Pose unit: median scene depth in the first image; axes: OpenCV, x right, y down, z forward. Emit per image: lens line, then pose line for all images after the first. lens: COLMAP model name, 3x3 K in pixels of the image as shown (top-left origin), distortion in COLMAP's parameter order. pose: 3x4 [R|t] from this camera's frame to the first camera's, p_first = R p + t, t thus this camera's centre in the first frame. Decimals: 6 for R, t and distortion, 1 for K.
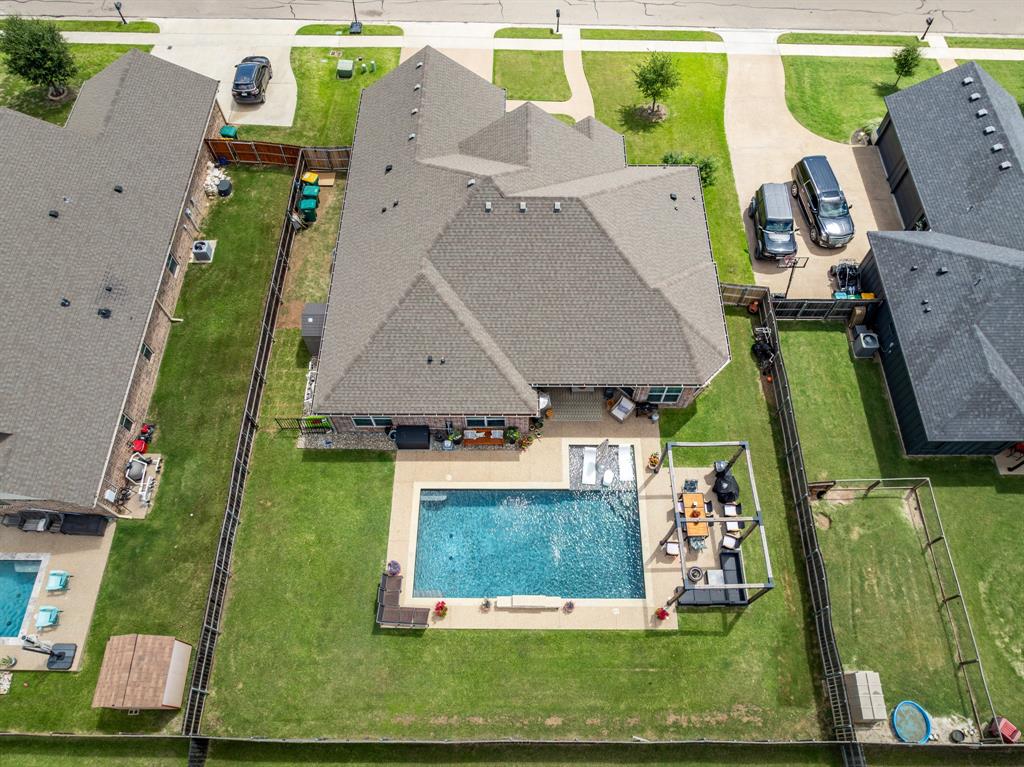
lens RADIAL K [[720.2, 0, 512.9], [0, 720.2, 379.5], [0, 0, 1]] dist [-0.032615, 0.021247]
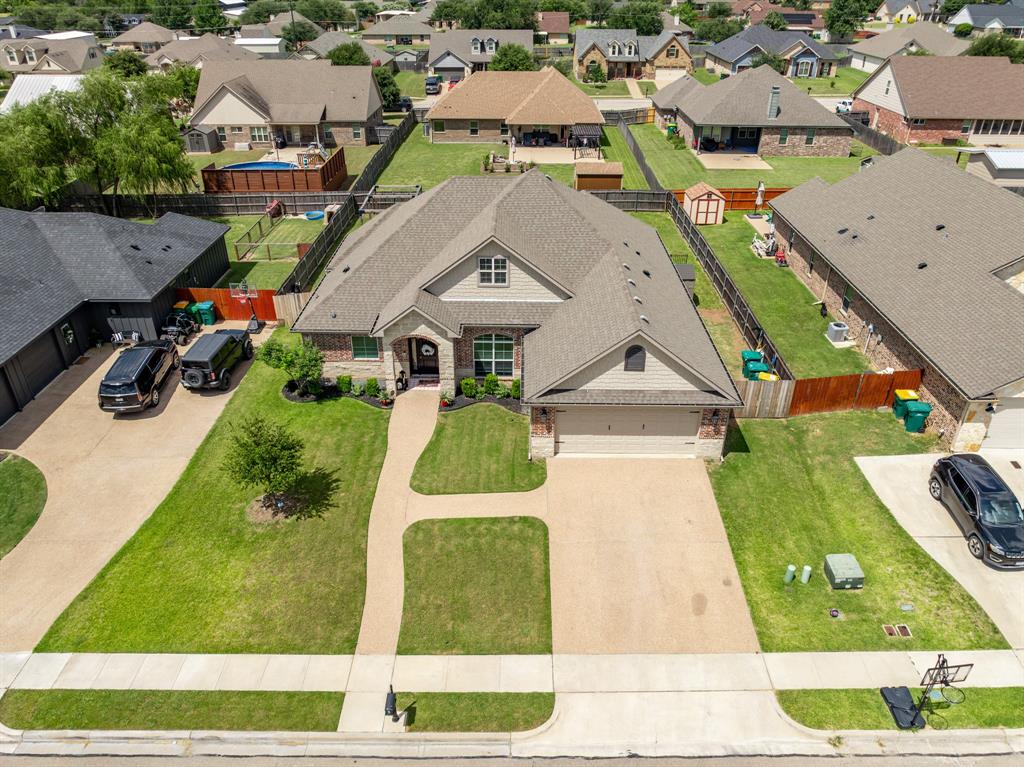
lens RADIAL K [[720.2, 0, 512.9], [0, 720.2, 379.5], [0, 0, 1]] dist [-0.032615, 0.021247]
pose [[-0.999990, 0.000316, 0.004485, -0.007025], [0.004476, -0.023890, 0.999705, -1.387338], [0.000423, 0.999715, 0.023888, 1.267228]]
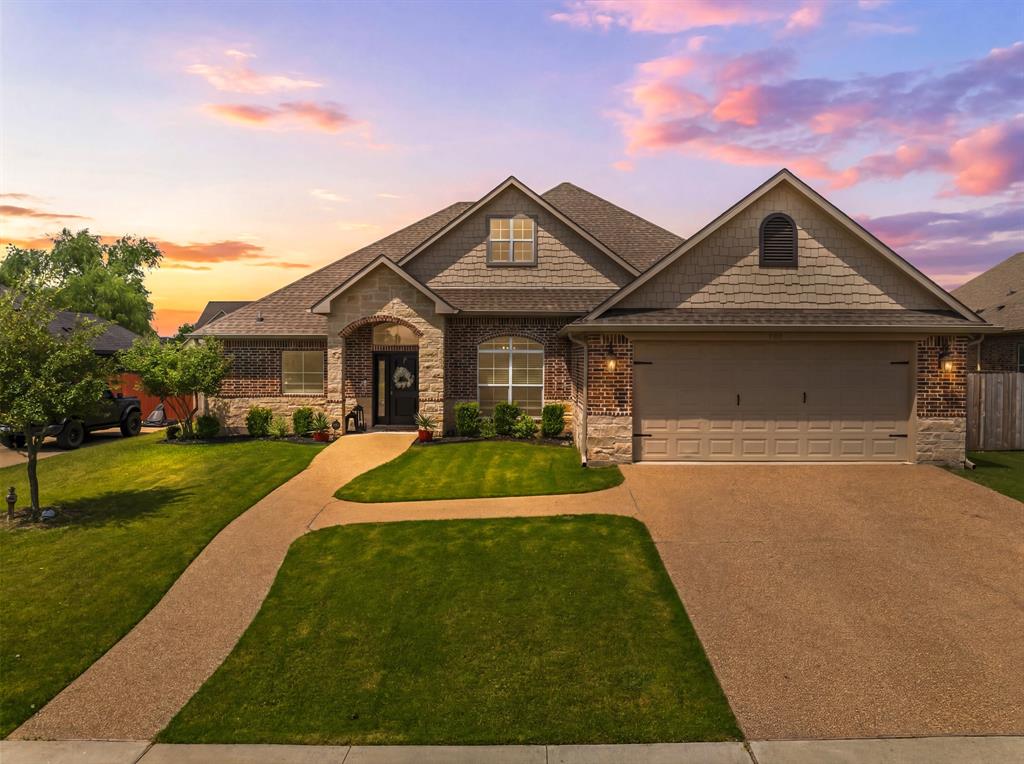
lens RADIAL K [[719.3, 0, 513.8], [0, 719.3, 383.9], [0, 0, 1]] dist [-0.033685, 0.000903]
pose [[-0.999902, -0.000079, 0.014024, 0.013750], [0.012507, 0.447402, 0.894245, -0.910564], [-0.006345, 0.894333, -0.447357, 1.544322]]
